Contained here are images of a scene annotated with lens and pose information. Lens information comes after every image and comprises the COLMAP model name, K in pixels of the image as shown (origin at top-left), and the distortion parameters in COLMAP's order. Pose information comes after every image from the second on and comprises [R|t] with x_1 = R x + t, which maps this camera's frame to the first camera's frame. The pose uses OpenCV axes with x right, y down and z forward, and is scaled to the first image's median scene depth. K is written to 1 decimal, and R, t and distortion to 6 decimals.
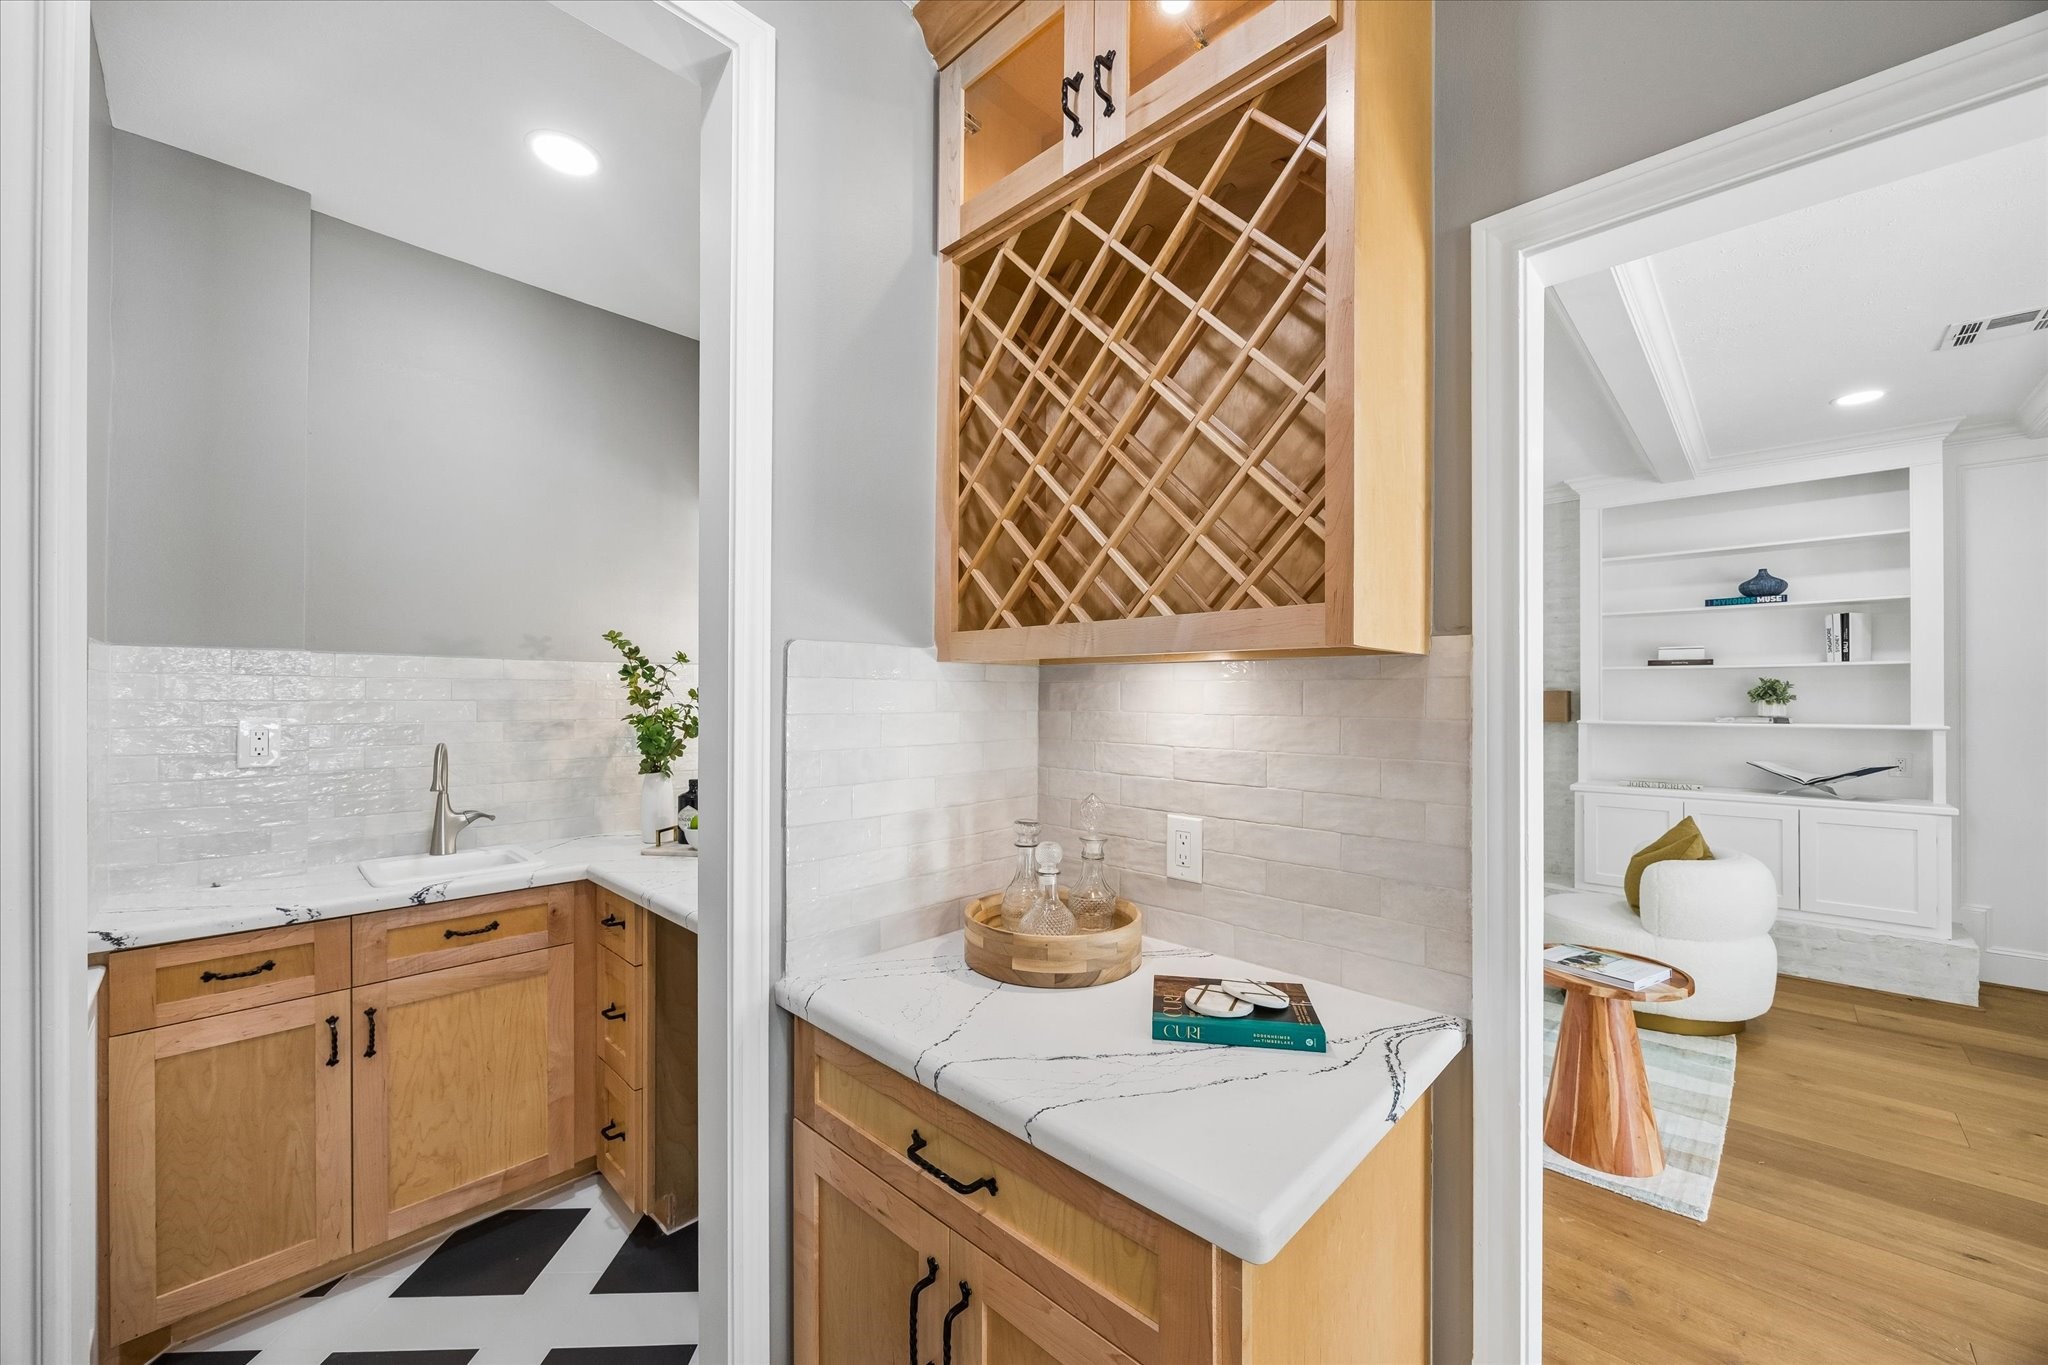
lens RADIAL K [[804.9, 0, 1023.0], [0, 804.9, 689.0], [0, 0, 1]] dist [0.013944, 0.000121]
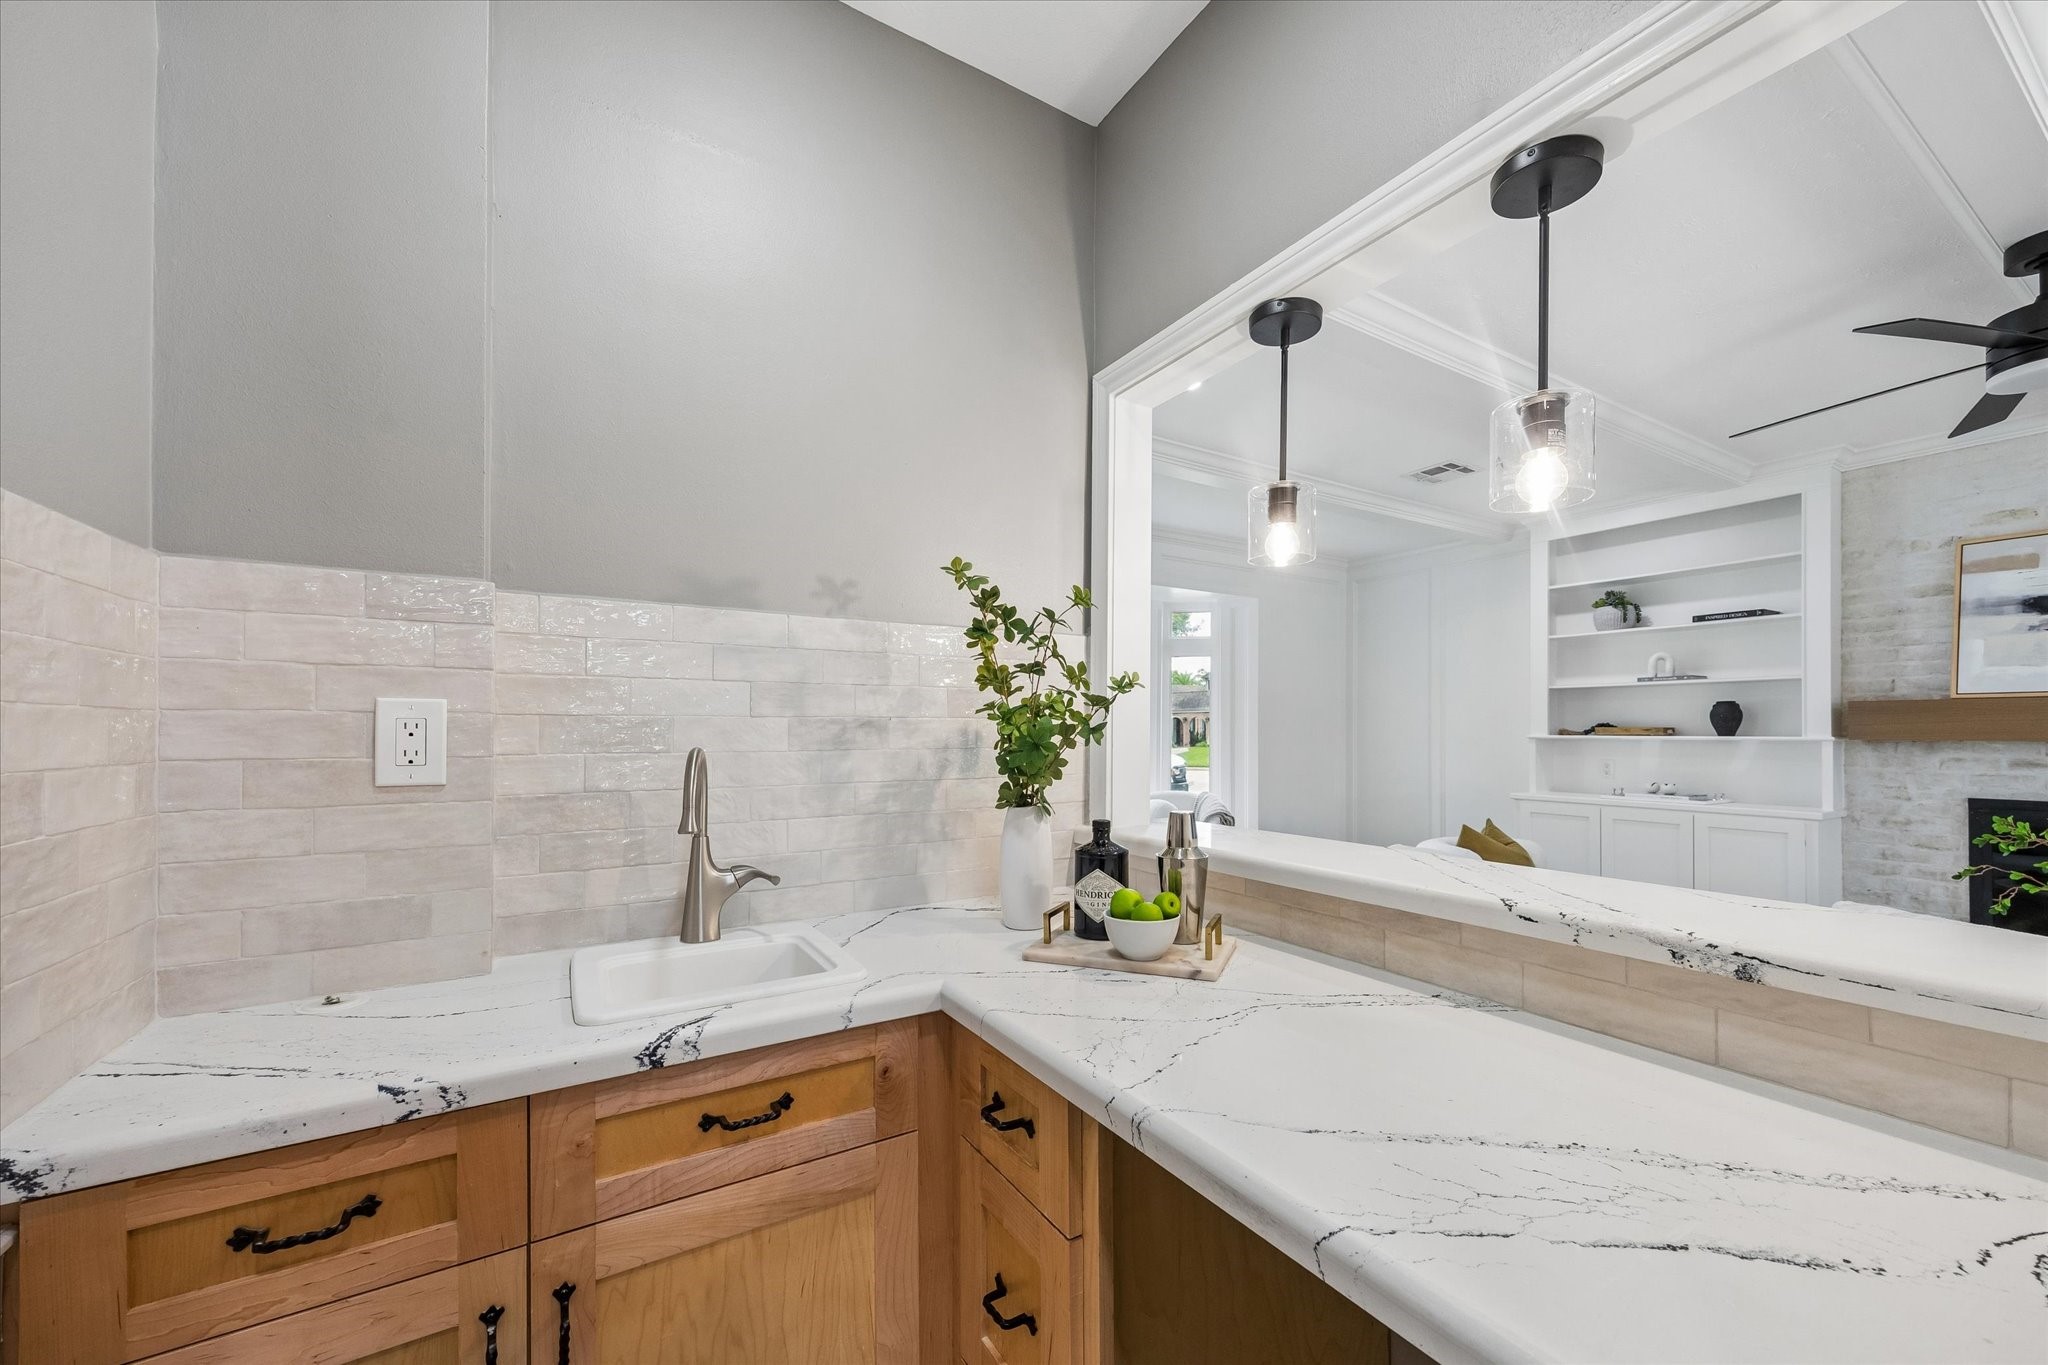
lens RADIAL K [[804.9, 0, 1051.1], [0, 804.9, 720.7], [0, 0, 1]] dist [0.013944, 0.000121]
pose [[0.975087, -0.003470, -0.221796, -0.347888], [0.002759, 0.999990, -0.003515, 0.049965], [0.221805, 0.002815, 0.975087, 0.500442]]
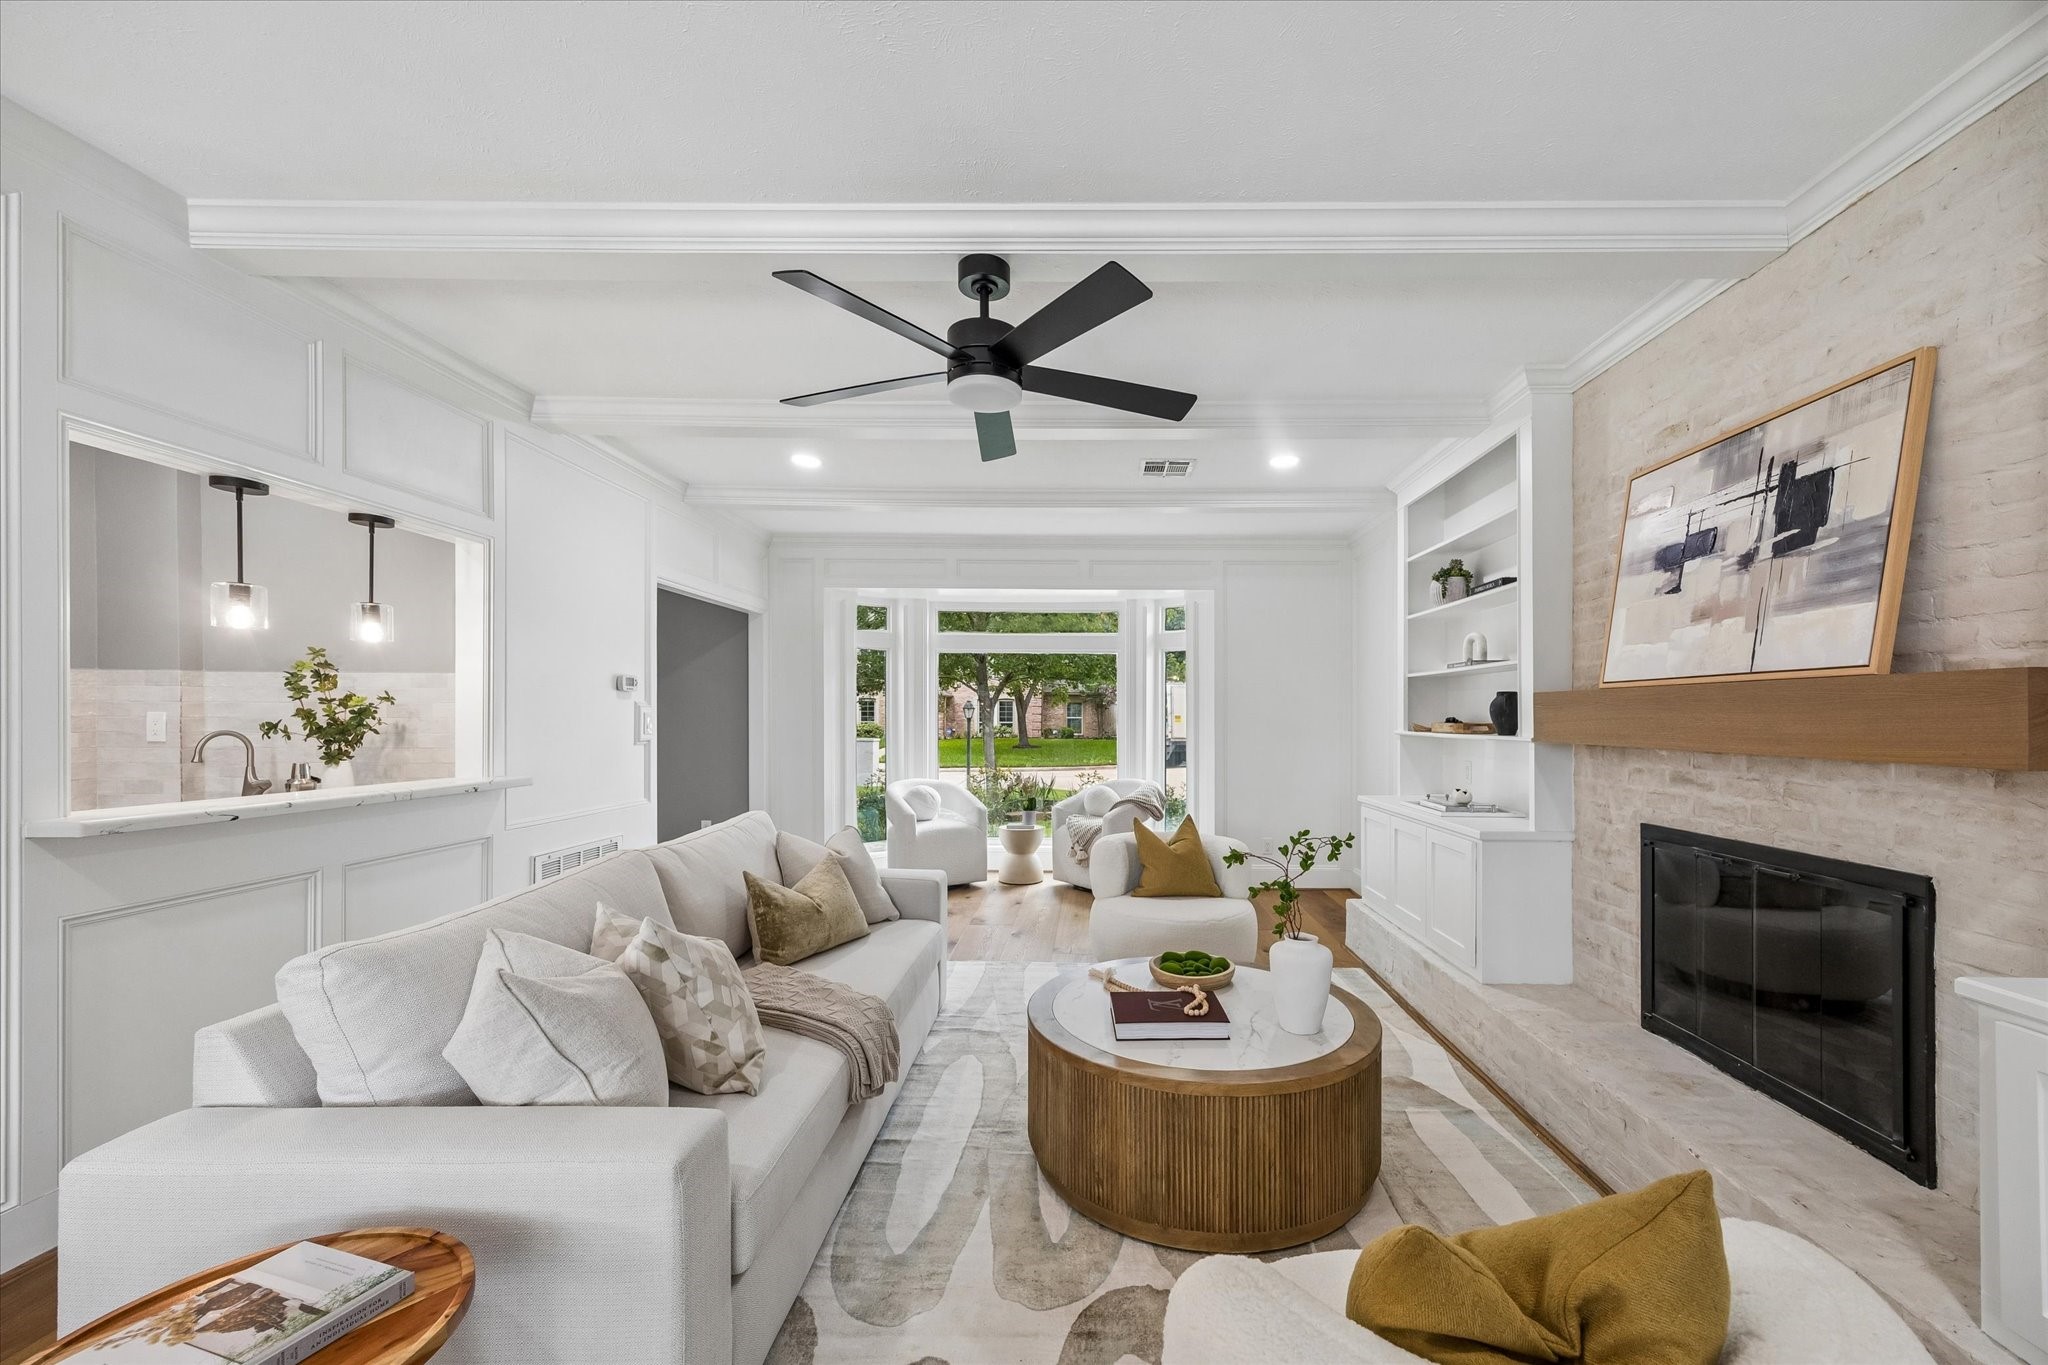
lens RADIAL K [[804.9, 0, 1073.0], [0, 804.9, 720.2], [0, 0, 1]] dist [0.013944, 0.000121]
pose [[0.689916, 0.004413, -0.723876, 1.376835], [0.002643, 0.999959, 0.008616, 0.039908], [0.723885, -0.007857, 0.689876, 1.083159]]
